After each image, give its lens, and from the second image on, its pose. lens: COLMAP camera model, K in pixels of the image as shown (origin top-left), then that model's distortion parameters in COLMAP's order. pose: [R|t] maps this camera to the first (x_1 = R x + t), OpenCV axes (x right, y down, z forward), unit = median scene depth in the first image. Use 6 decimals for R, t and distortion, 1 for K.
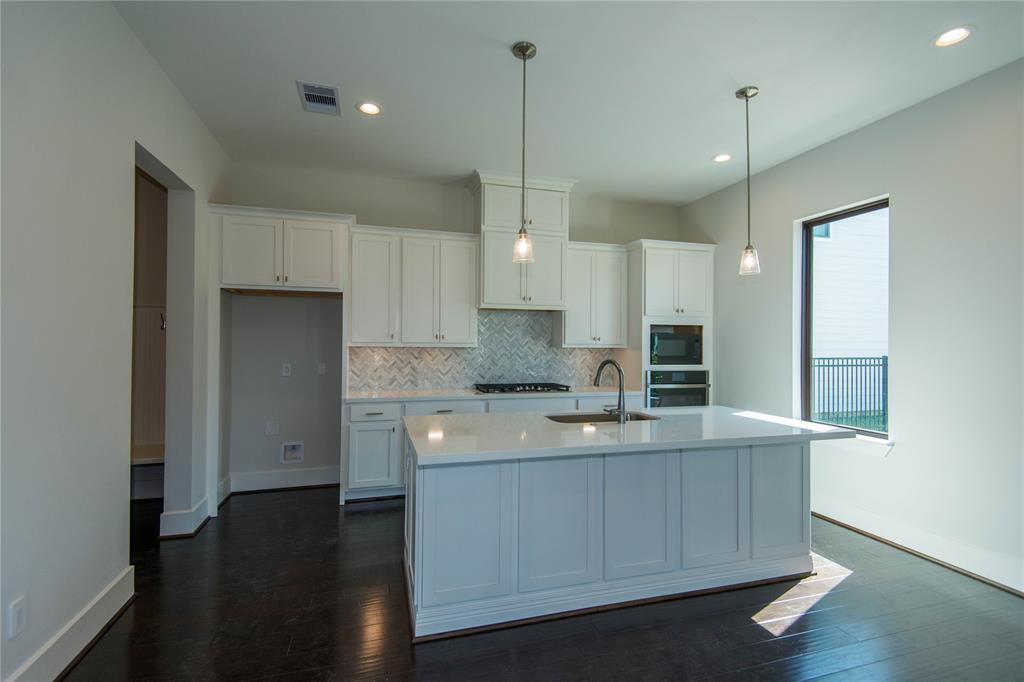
lens RADIAL K [[465.4, 0, 507.3], [0, 465.4, 341.4], [0, 0, 1]] dist [0.020507, -0.000697]
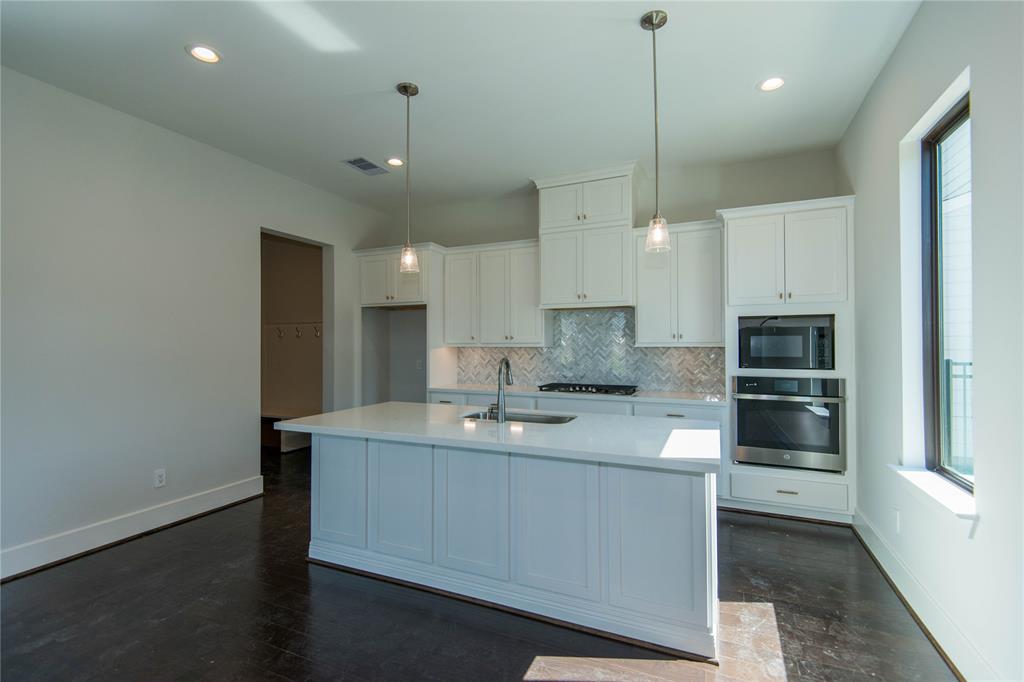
lens RADIAL K [[465.4, 0, 506.3], [0, 465.4, 341.0], [0, 0, 1]] dist [0.020507, -0.000697]
pose [[0.755640, -0.014373, -0.654829, 0.540311], [0.011897, 0.999895, -0.008218, 0.006728], [0.654879, -0.001581, 0.755732, 0.158962]]
